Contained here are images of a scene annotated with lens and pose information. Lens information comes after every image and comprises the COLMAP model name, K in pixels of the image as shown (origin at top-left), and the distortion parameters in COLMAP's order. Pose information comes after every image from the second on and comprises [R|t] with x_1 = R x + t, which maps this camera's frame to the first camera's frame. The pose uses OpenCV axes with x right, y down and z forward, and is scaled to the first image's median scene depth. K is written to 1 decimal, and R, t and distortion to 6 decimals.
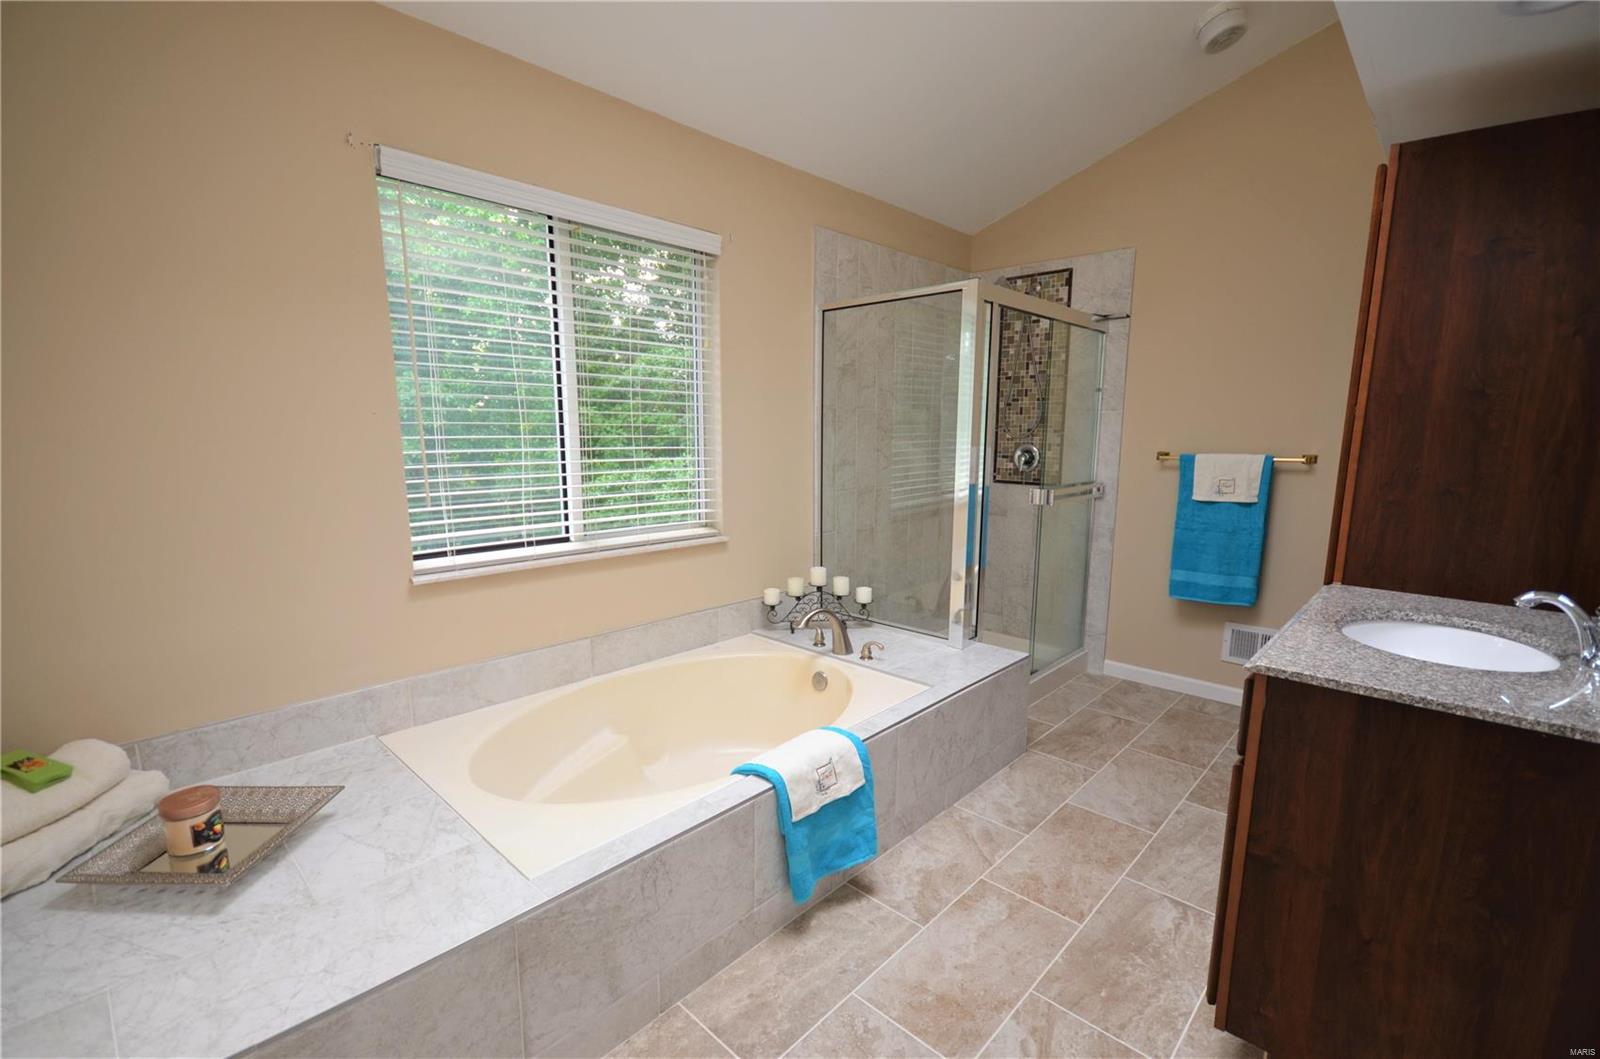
lens RADIAL K [[695.4, 0, 800.0], [0, 695.4, 529.5], [0, 0, 1]] dist [-0.002097, 0.000375]
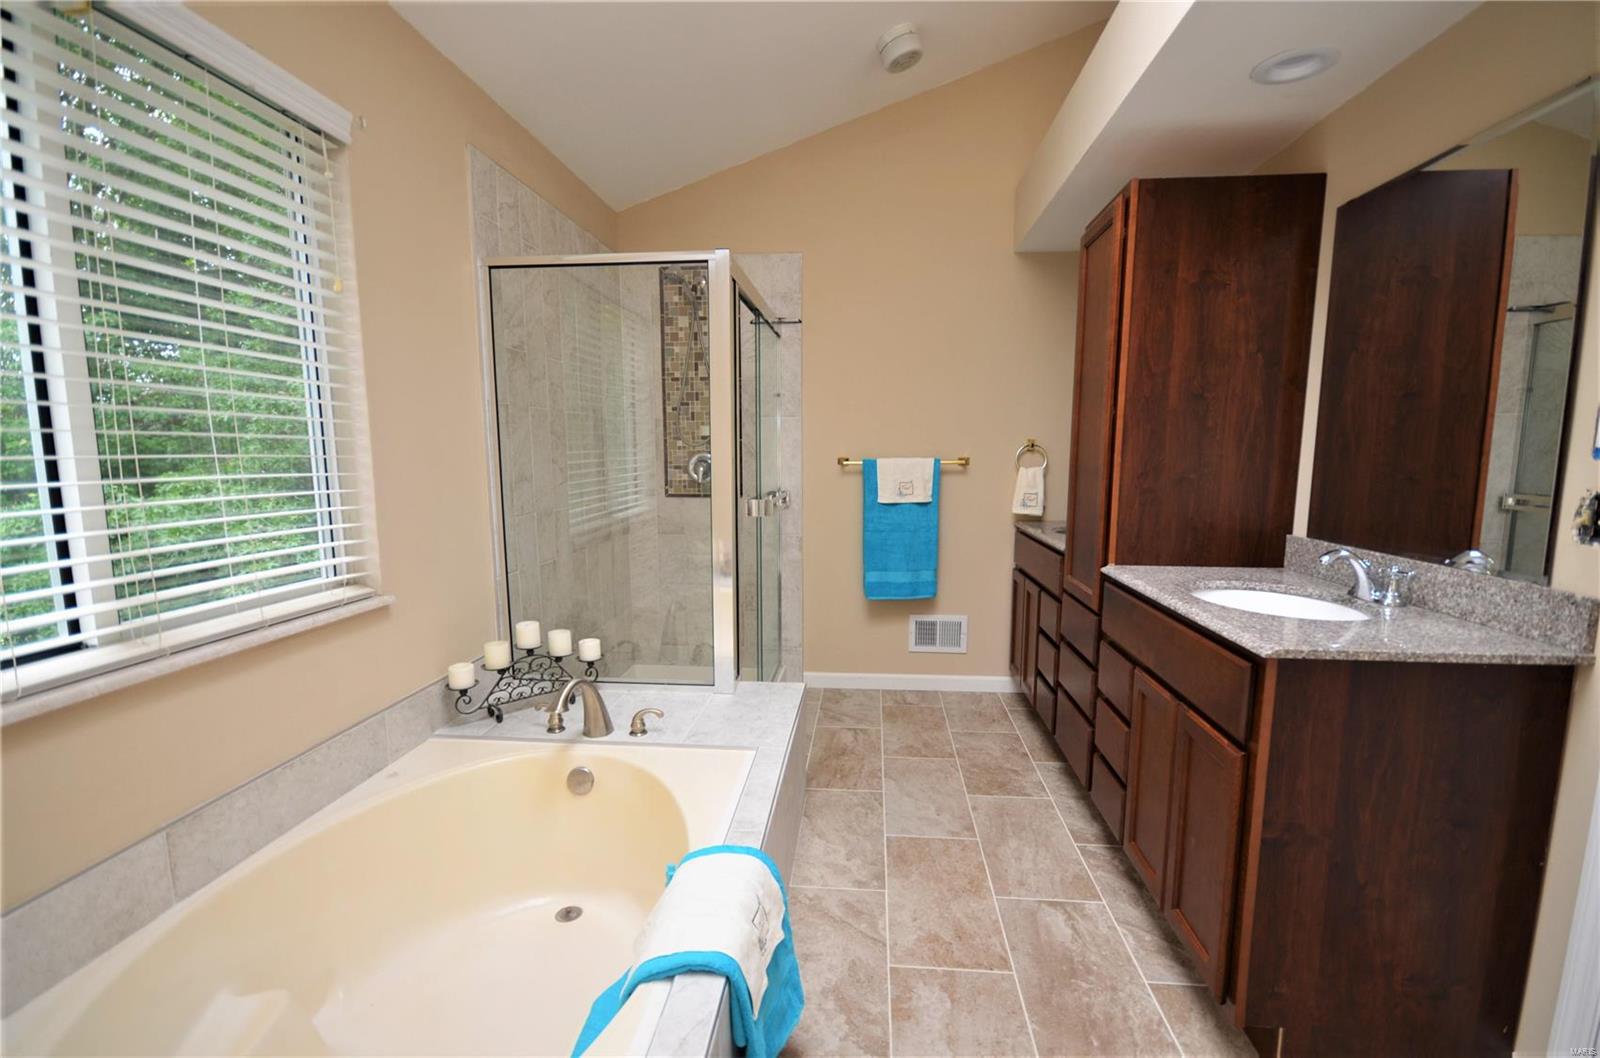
lens RADIAL K [[714.4, 0, 801.7], [0, 714.4, 536.0], [0, 0, 1]] dist [-0.000090, -0.000039]
pose [[0.786357, -0.079337, 0.612656, -0.197198], [0.092266, 0.995679, 0.010511, -0.016301], [-0.610843, 0.048262, 0.790280, 0.243814]]
